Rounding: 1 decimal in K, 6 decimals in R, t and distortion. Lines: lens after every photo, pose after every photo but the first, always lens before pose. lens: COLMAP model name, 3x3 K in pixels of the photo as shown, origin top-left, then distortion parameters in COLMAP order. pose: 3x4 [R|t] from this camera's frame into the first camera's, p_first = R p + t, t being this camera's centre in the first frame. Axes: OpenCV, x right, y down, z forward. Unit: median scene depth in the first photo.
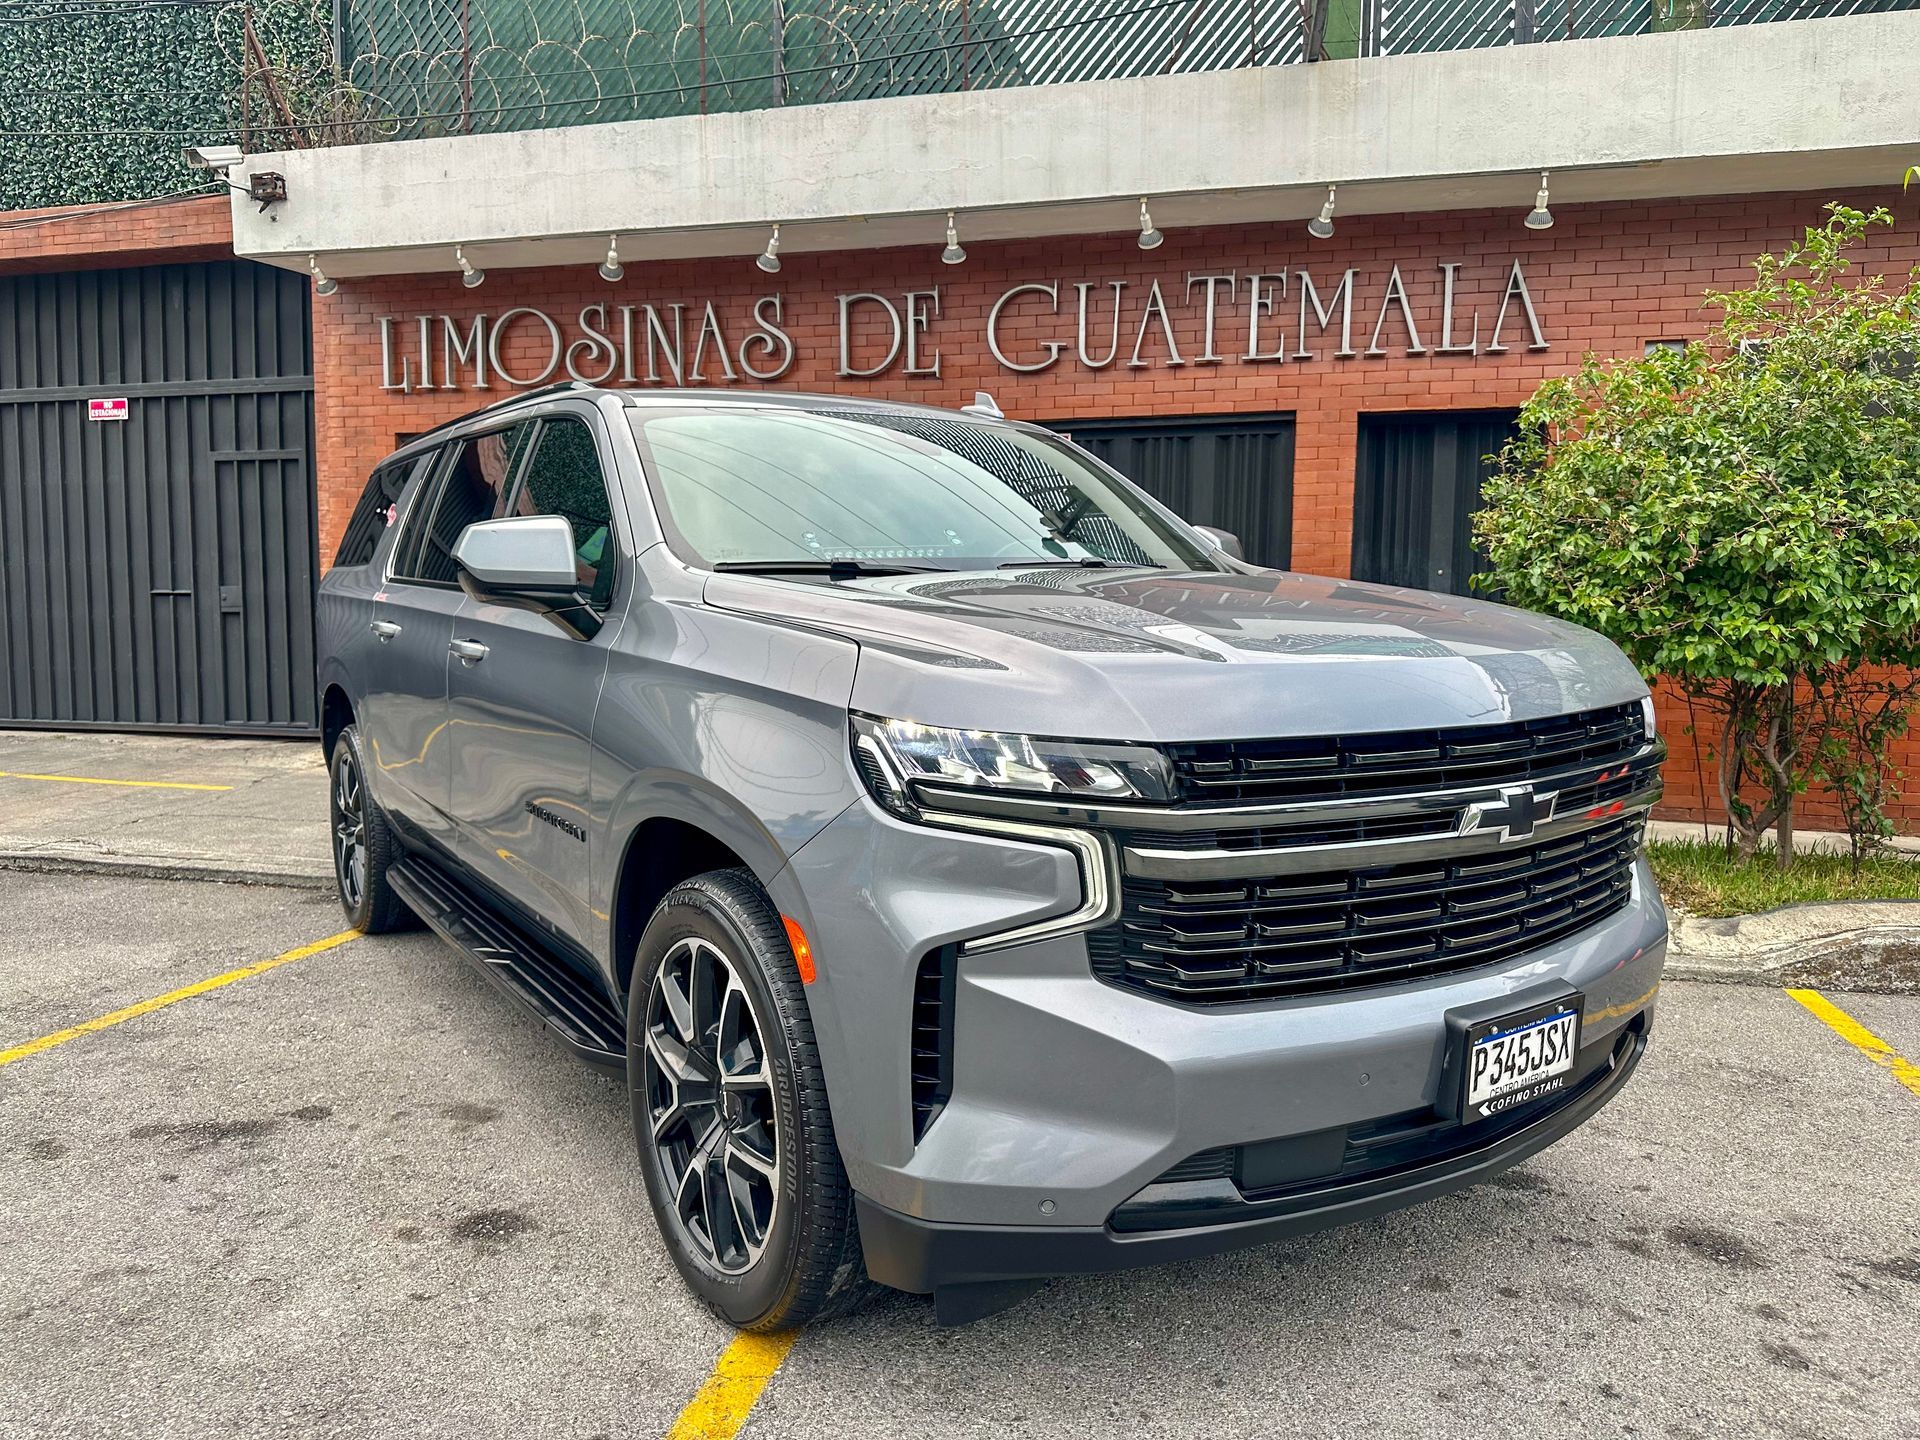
lens RADIAL K [[1352.1, 0, 960.0], [0, 1352.1, 720.0], [0, 0, 1]] dist [0.061865, -0.078681]
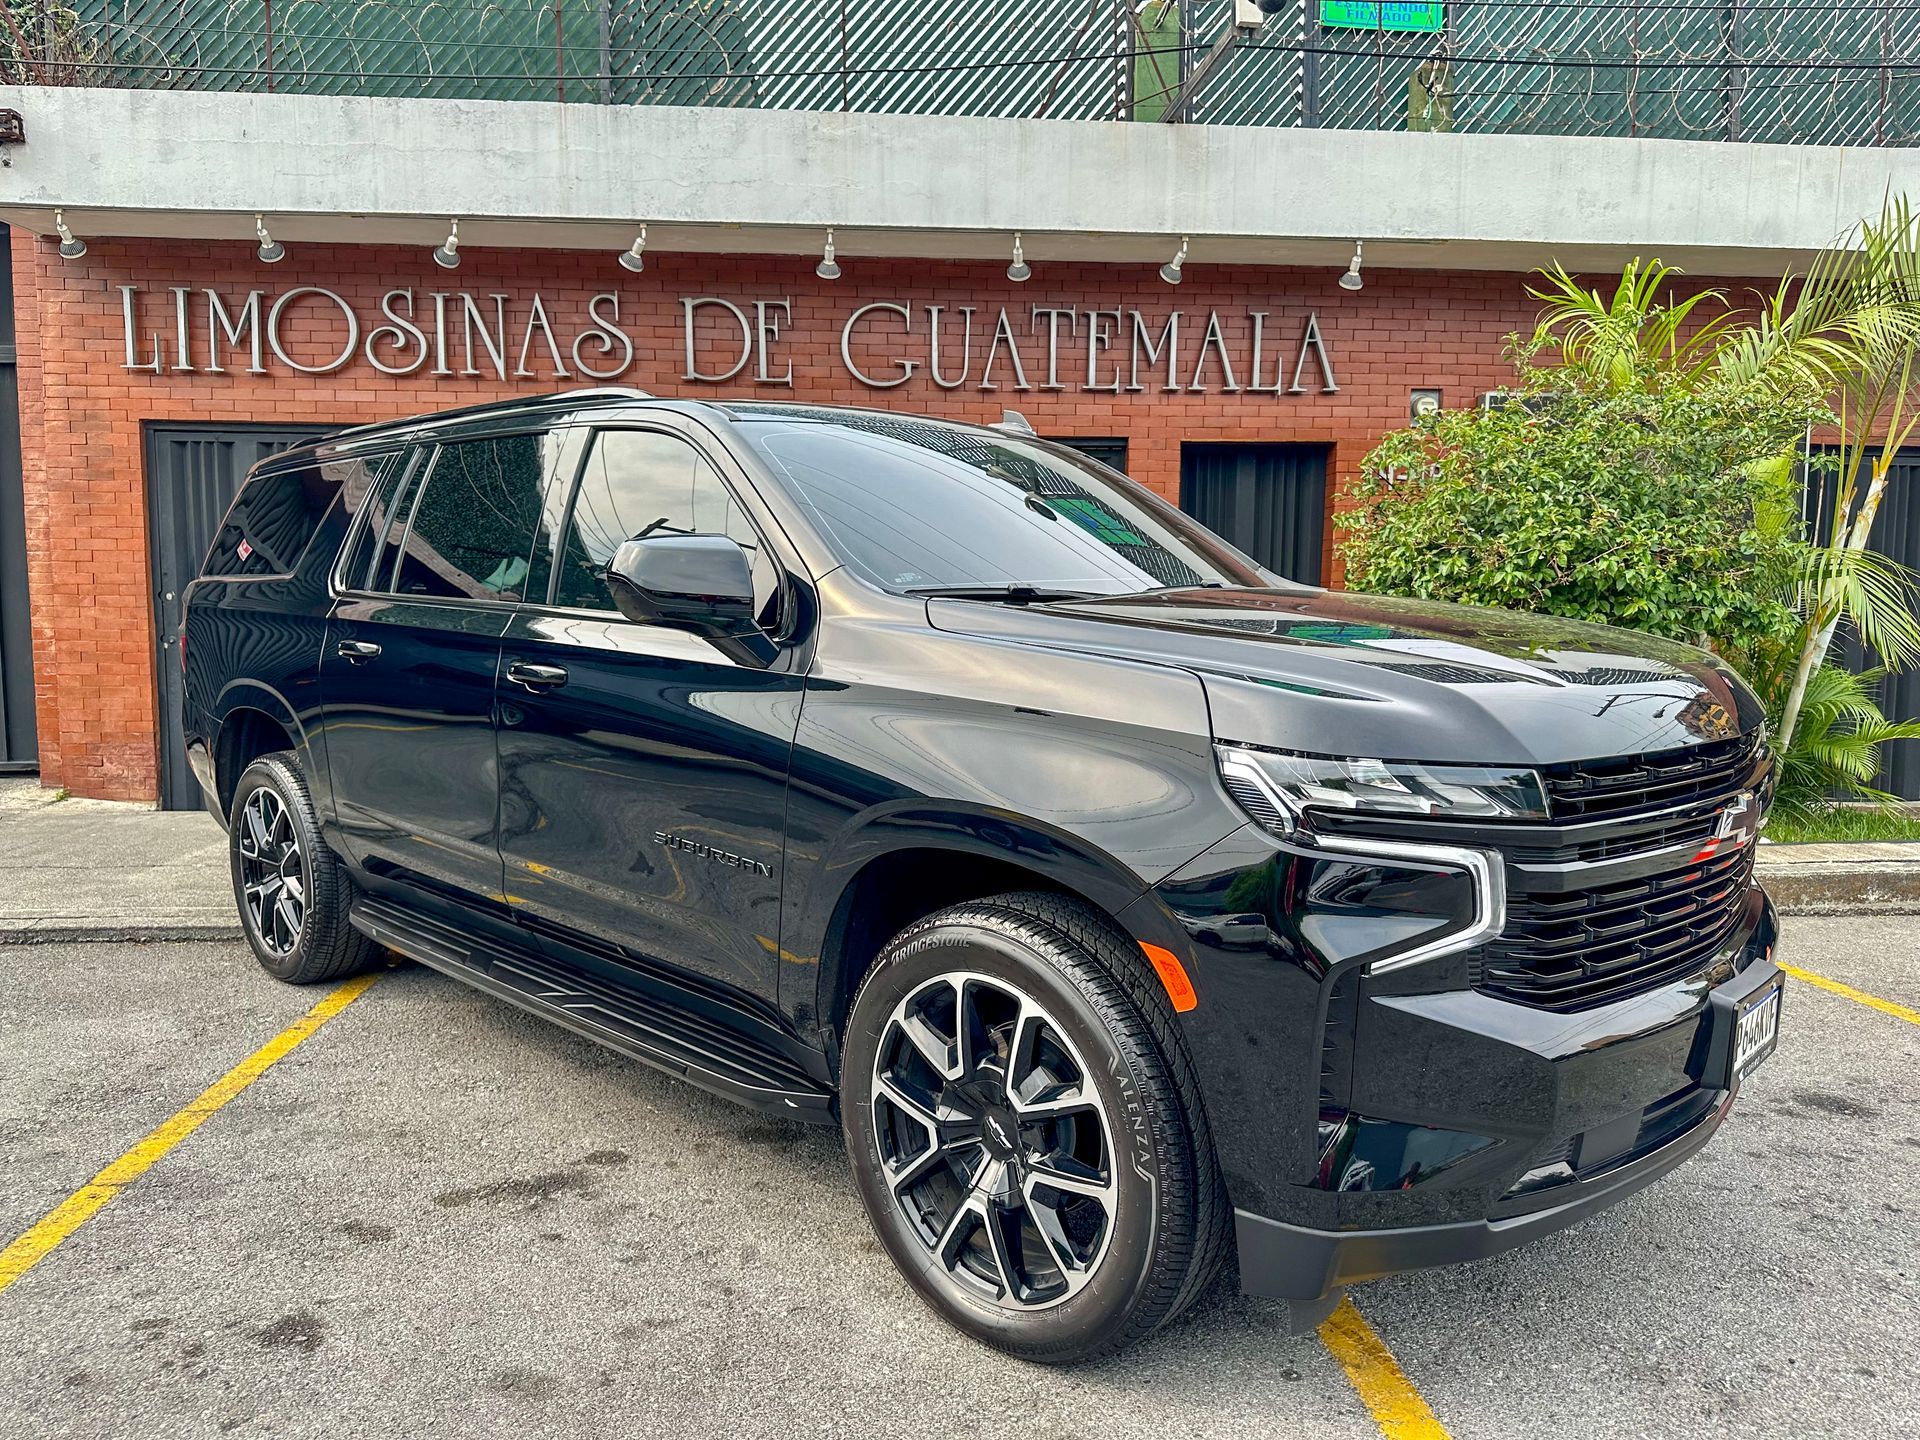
lens RADIAL K [[1356.9, 0, 966.4], [0, 1356.9, 725.4], [0, 0, 1]] dist [0.048434, -0.069446]
pose [[0.945853, -0.031452, 0.323067, -0.235033], [0.029696, 0.999505, 0.010366, -0.008847], [-0.323233, -0.000211, 0.946319, 0.002411]]
